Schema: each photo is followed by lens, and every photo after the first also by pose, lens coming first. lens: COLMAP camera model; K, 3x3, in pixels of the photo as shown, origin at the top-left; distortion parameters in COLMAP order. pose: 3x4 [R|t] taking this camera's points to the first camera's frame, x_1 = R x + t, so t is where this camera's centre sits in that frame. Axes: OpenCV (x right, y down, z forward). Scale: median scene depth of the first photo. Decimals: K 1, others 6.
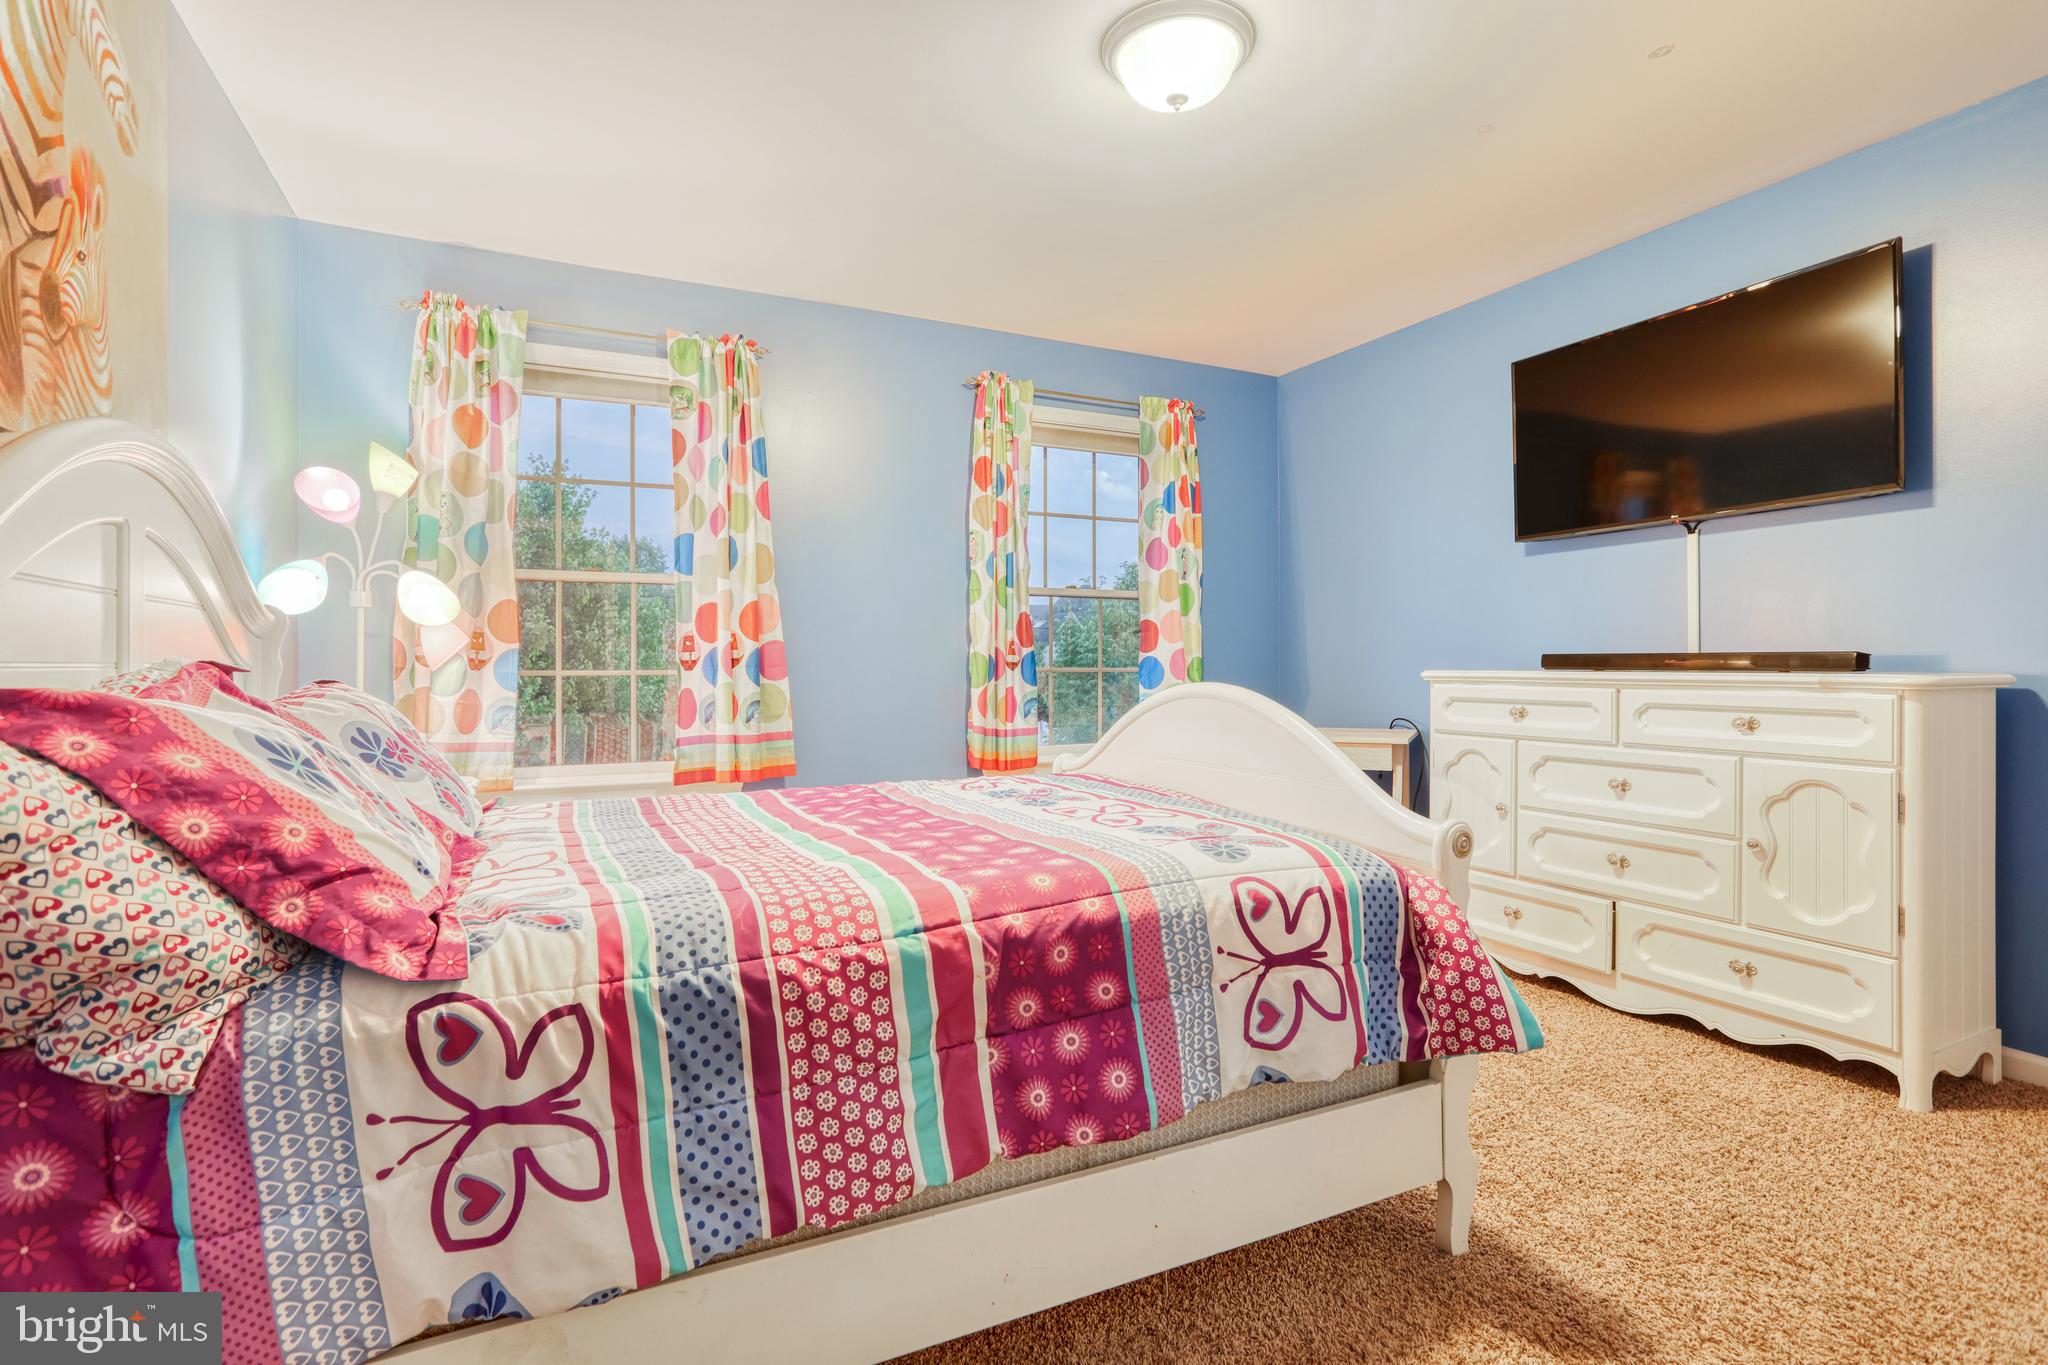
lens RADIAL K [[1001.1, 0, 1024.0], [0, 1001.1, 682.5], [0, 0, 1]] dist [-0.073064, 0.044461]
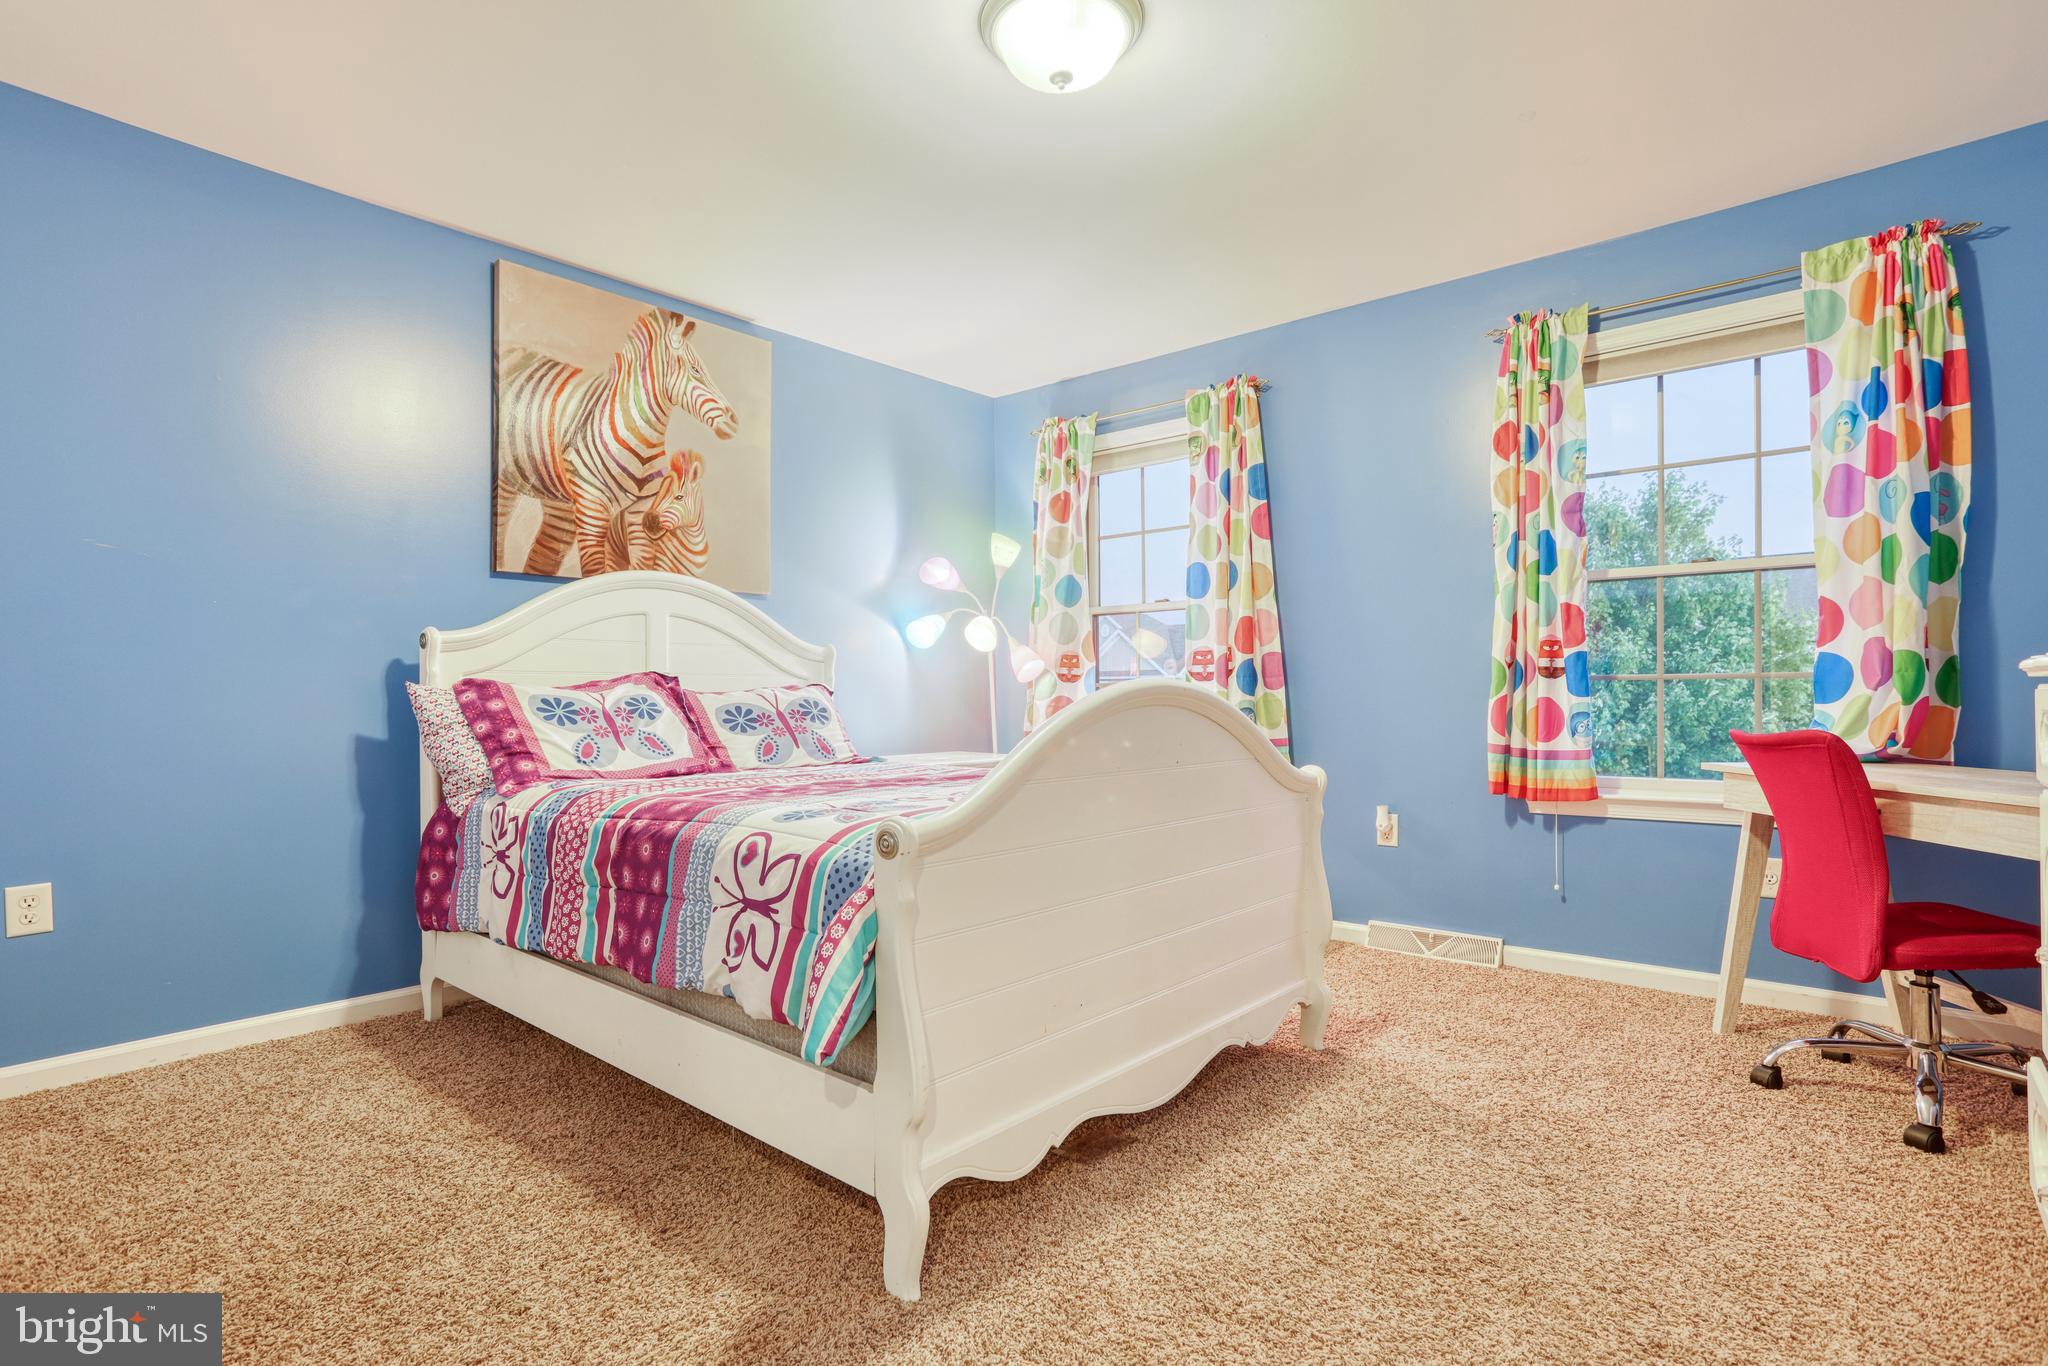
lens RADIAL K [[981.1, 0, 1036.9], [0, 981.1, 714.0], [0, 0, 1]] dist [-0.049509, 0.025530]
pose [[0.395931, 0.013872, -0.918176, 0.631395], [-0.012245, 0.999877, 0.009826, 0.017391], [0.918199, 0.007352, 0.396052, 0.371246]]
